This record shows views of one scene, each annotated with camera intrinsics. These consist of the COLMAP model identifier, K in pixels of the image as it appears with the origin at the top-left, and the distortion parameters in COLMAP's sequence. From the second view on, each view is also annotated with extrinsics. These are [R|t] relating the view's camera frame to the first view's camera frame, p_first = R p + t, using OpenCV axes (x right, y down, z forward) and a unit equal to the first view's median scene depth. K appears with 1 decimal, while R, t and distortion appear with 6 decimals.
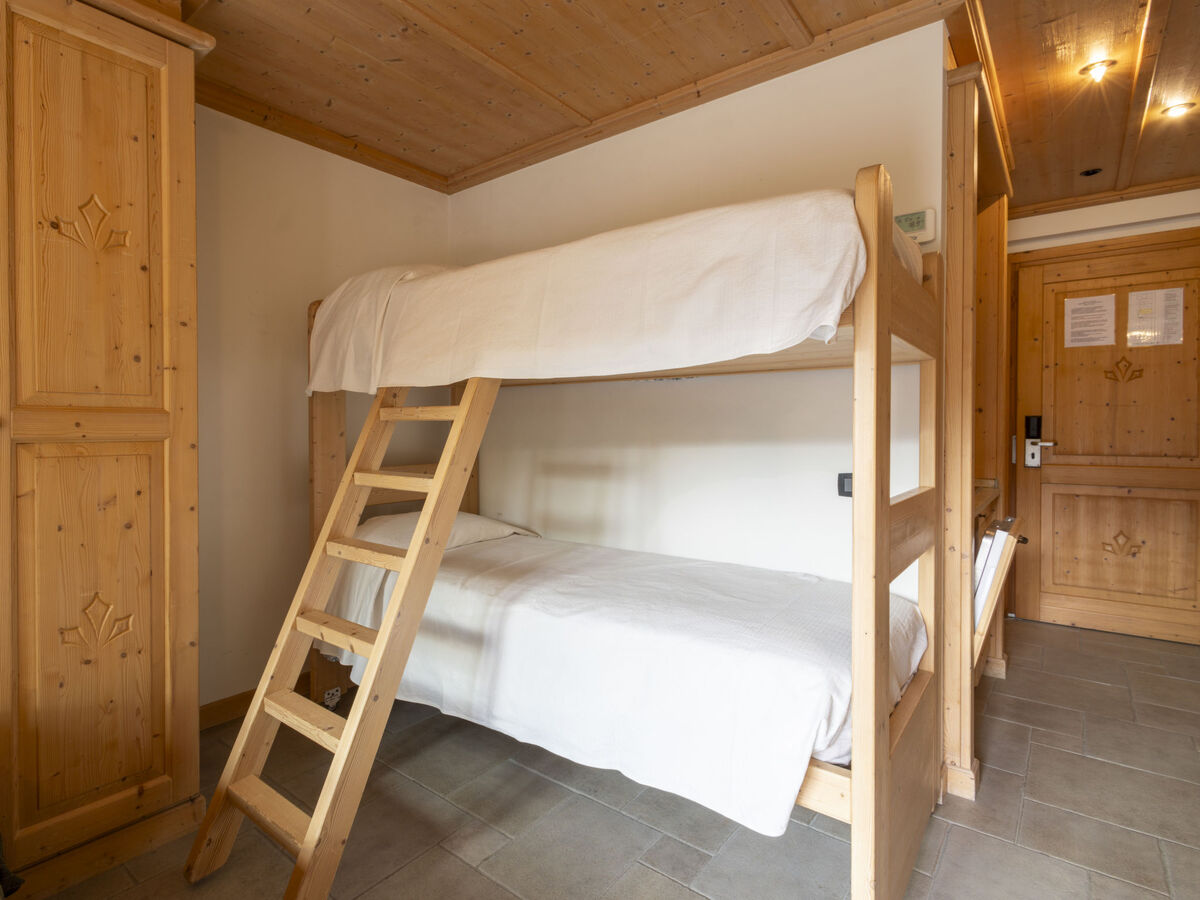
lens RADIAL K [[632.5, 0, 551.2], [0, 632.5, 439.8], [0, 0, 1]] dist [0.017036, -0.008184]
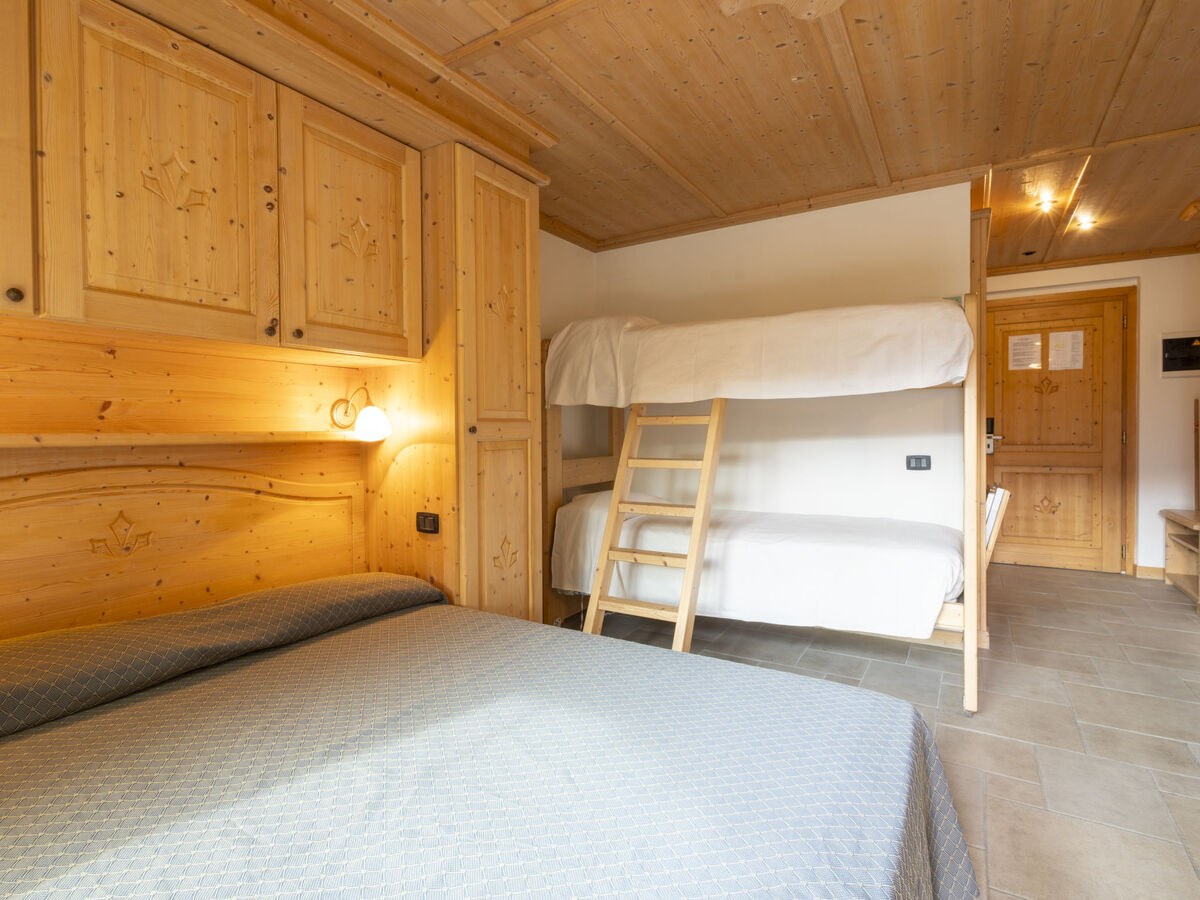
lens RADIAL K [[591.8, 0, 624.0], [0, 591.8, 444.4], [0, 0, 1]] dist [0.015368, -0.007325]
pose [[0.989094, -0.012371, 0.146768, -0.316365], [0.011313, 0.999904, 0.008040, 0.002430], [-0.146853, -0.006292, 0.989138, -0.249894]]
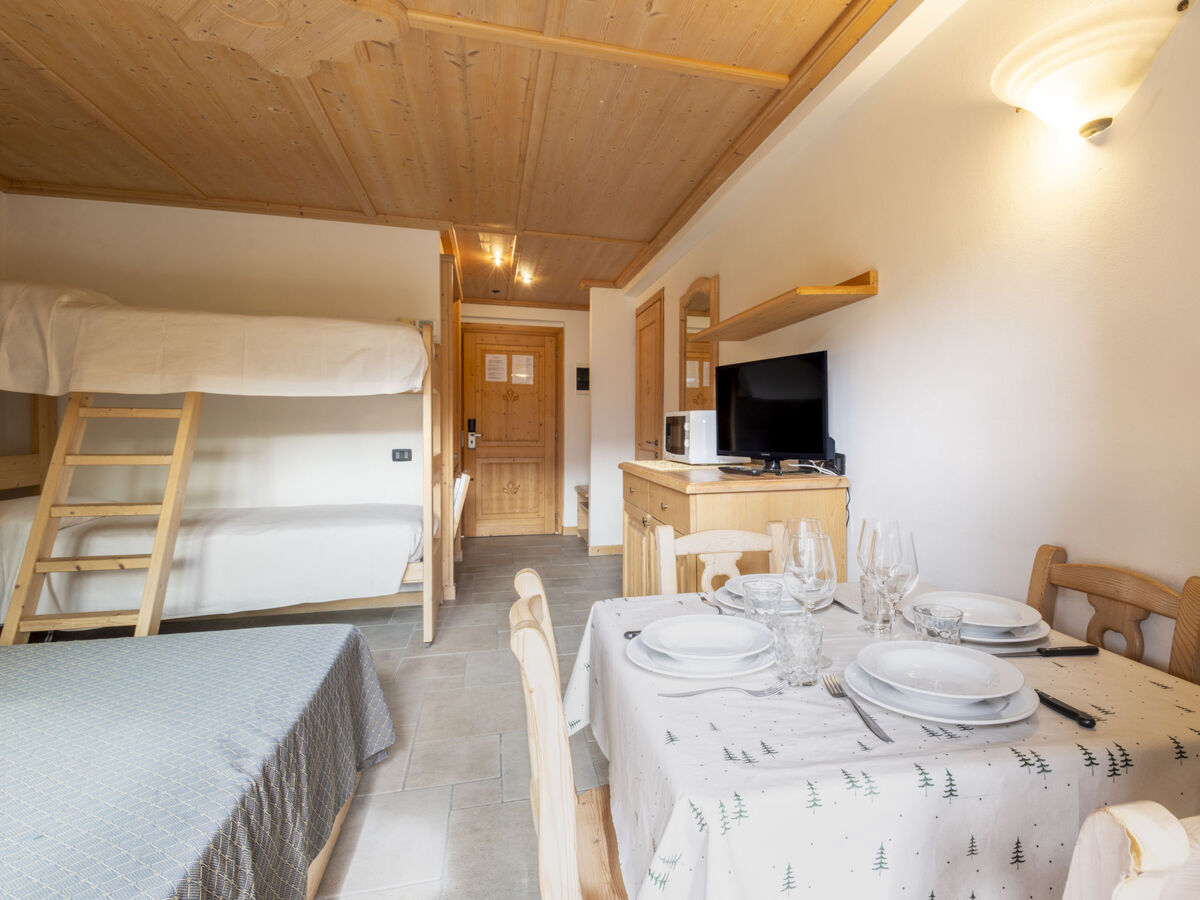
lens RADIAL K [[591.8, 0, 624.0], [0, 591.8, 444.4], [0, 0, 1]] dist [0.015368, -0.007325]
pose [[0.613366, -0.016496, 0.789627, -0.346316], [0.003800, 0.999832, 0.017937, 0.005689], [-0.789790, -0.008001, 0.613325, -0.417092]]
